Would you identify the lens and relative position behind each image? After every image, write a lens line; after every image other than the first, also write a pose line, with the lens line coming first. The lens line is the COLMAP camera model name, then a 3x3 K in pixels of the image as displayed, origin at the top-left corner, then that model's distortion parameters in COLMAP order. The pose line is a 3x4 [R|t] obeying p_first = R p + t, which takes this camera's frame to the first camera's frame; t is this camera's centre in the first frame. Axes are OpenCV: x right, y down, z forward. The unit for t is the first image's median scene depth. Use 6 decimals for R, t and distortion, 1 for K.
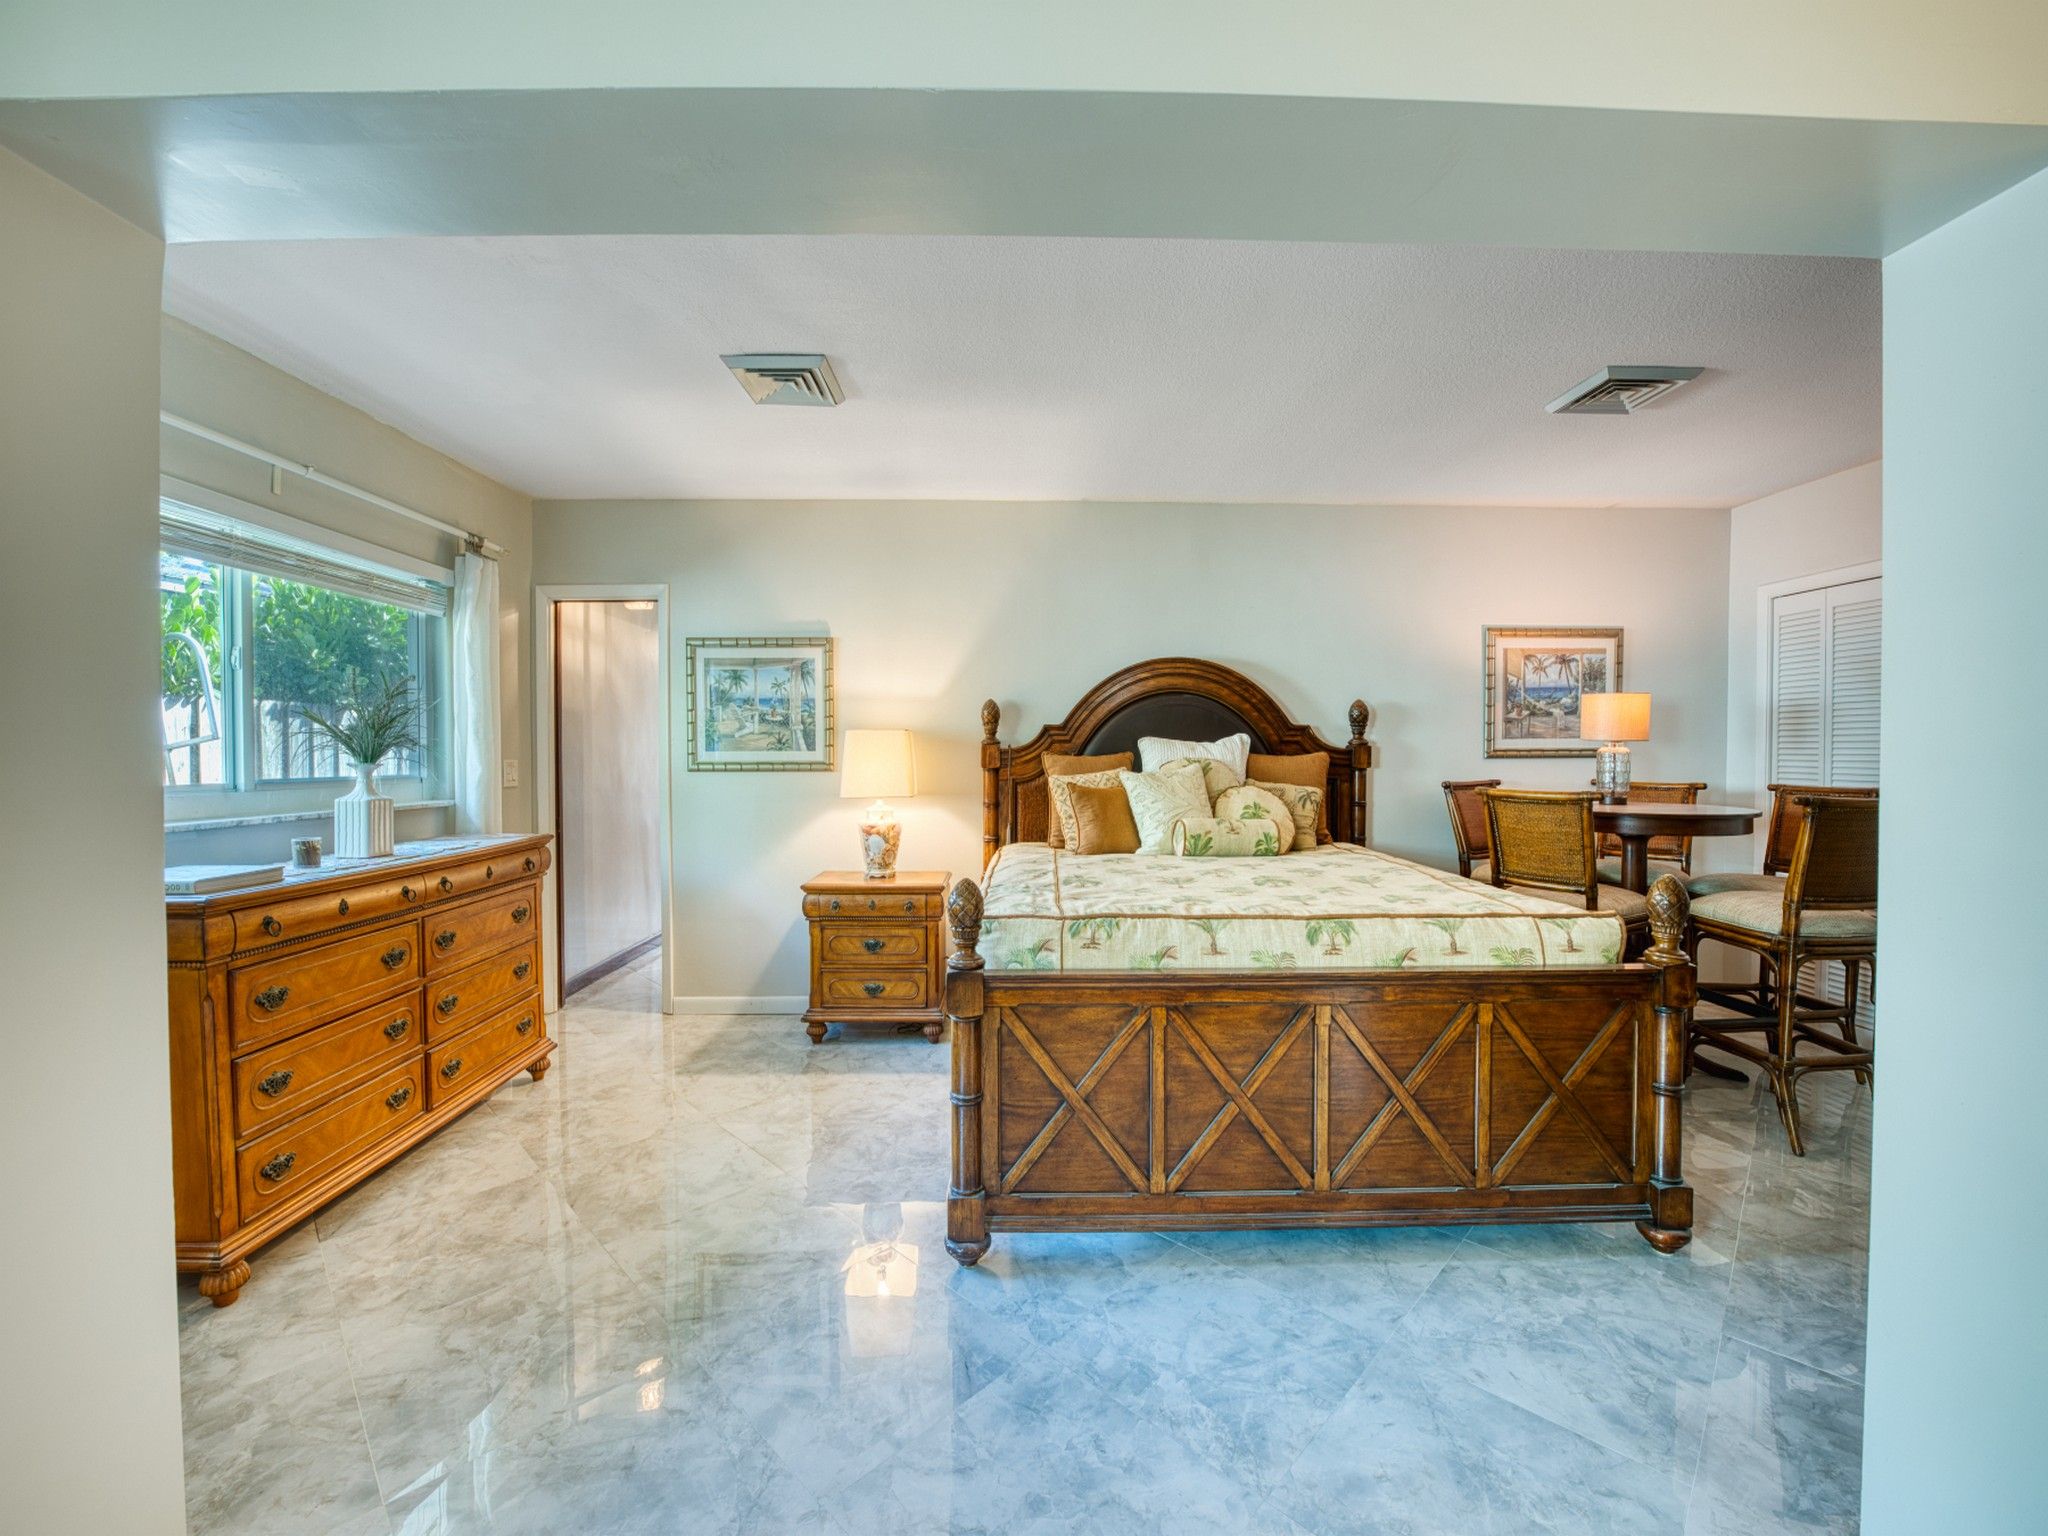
lens RADIAL K [[822.6, 0, 1025.9], [0, 822.6, 758.6], [0, 0, 1]] dist [-0.026769, 0.002431]
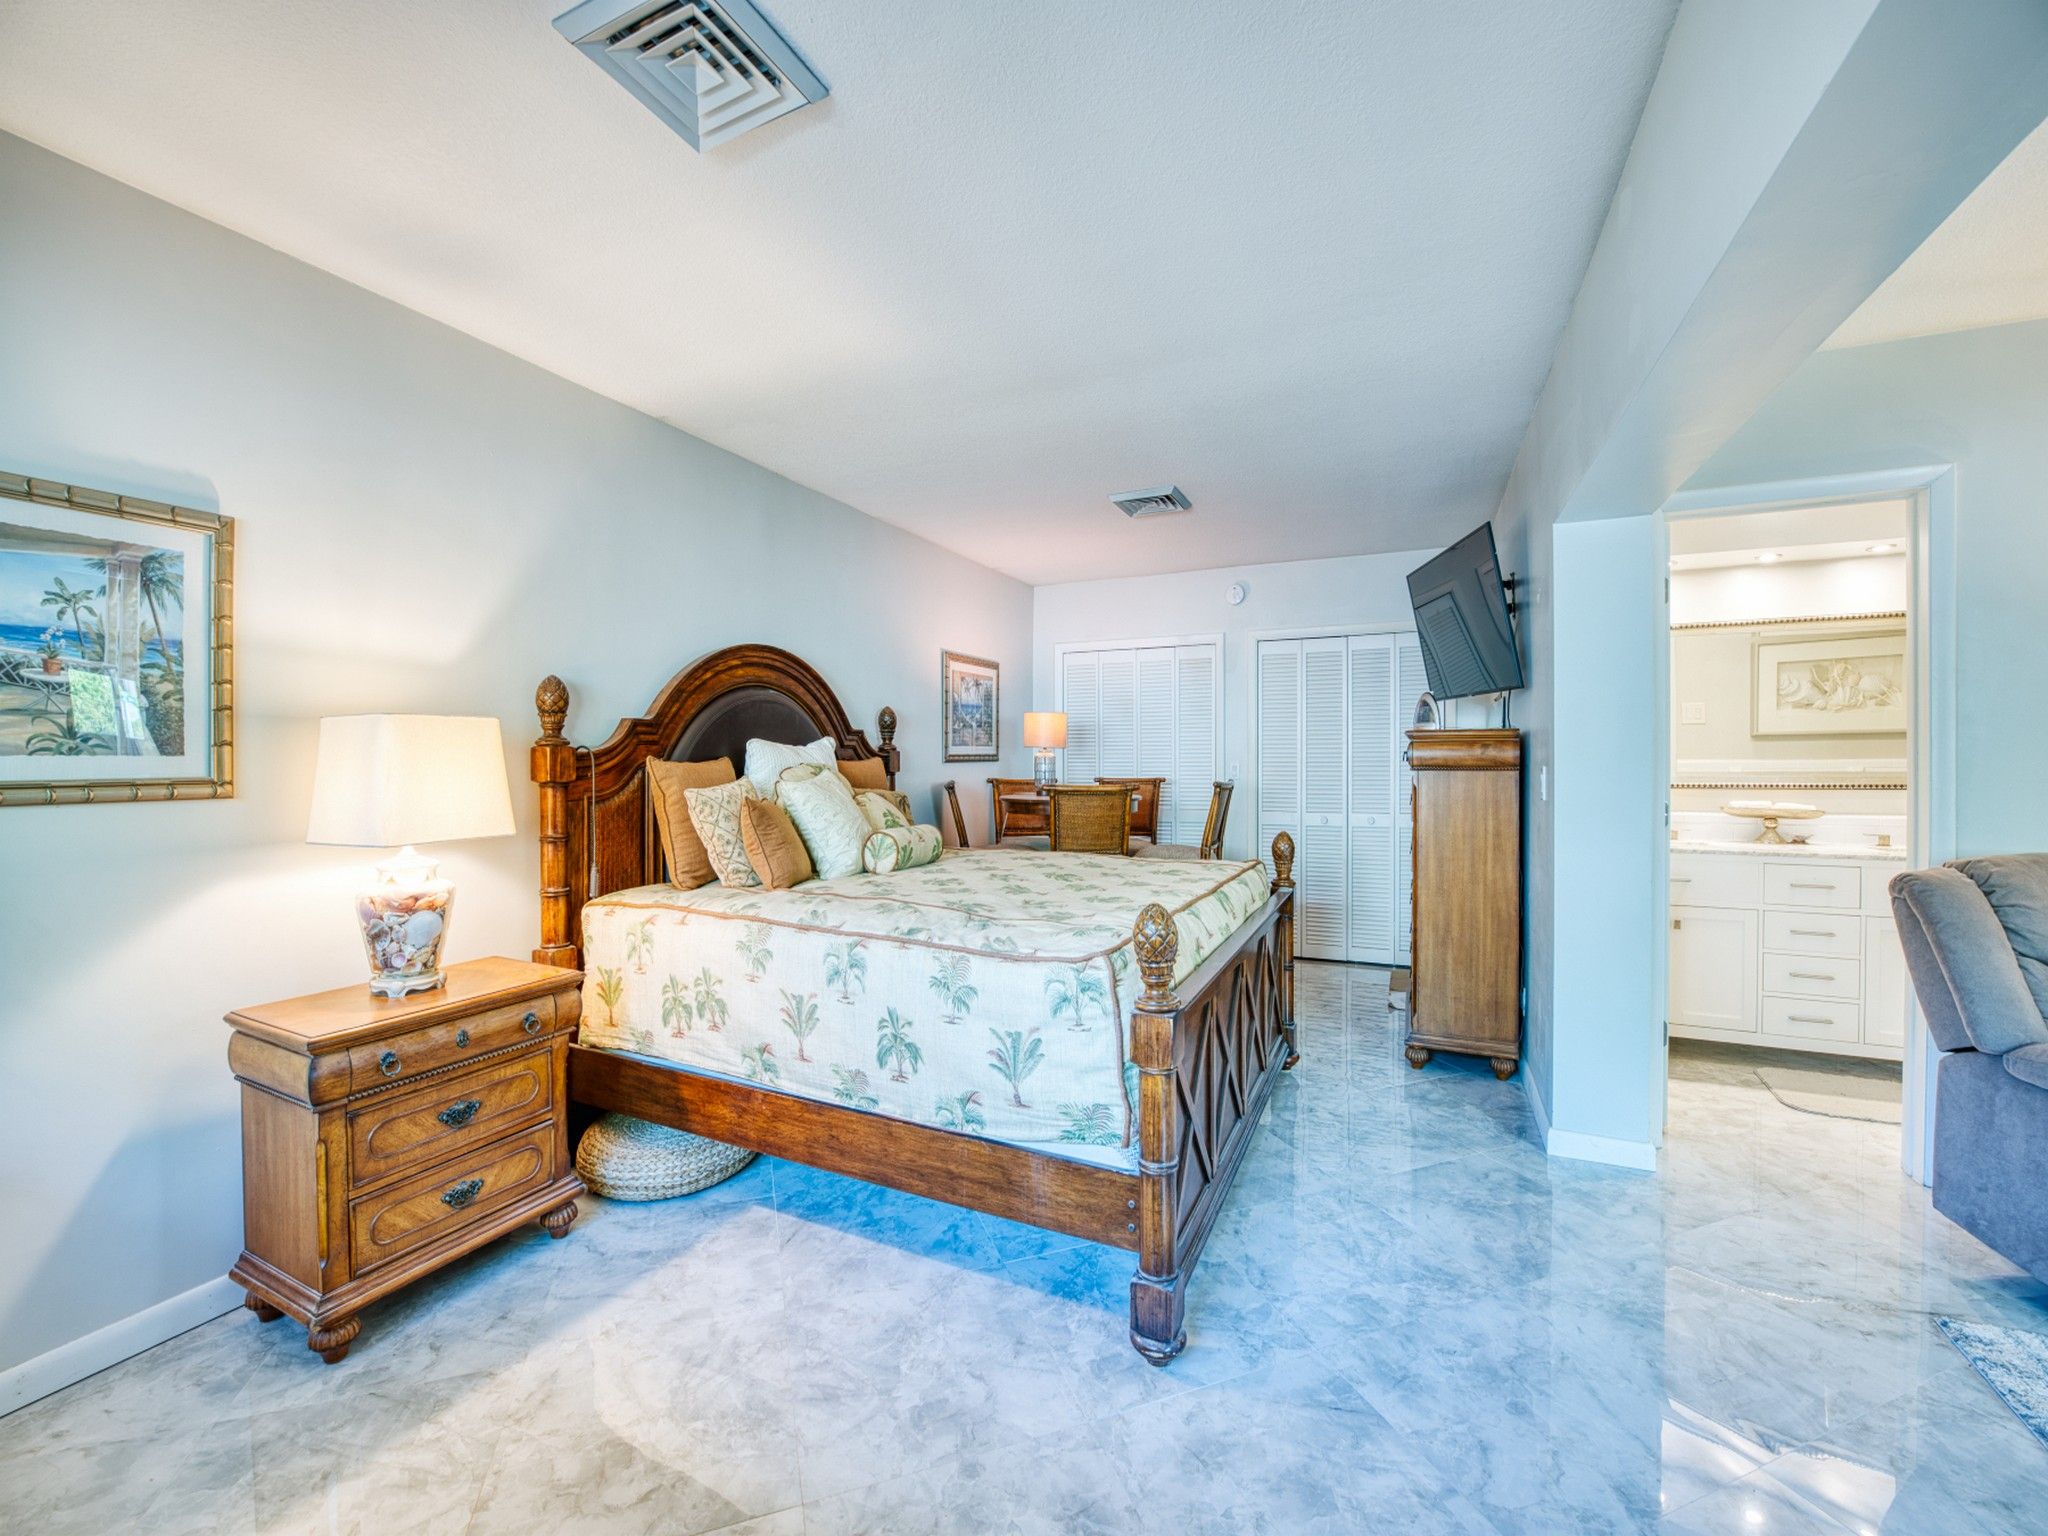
lens RADIAL K [[822.6, 0, 1025.9], [0, 822.6, 758.6], [0, 0, 1]] dist [-0.026769, 0.002431]
pose [[0.438120, -0.002190, 0.898914, -0.455914], [0.011948, 0.999923, -0.003387, -0.000479], [-0.898837, 0.012224, 0.438113, 0.387666]]
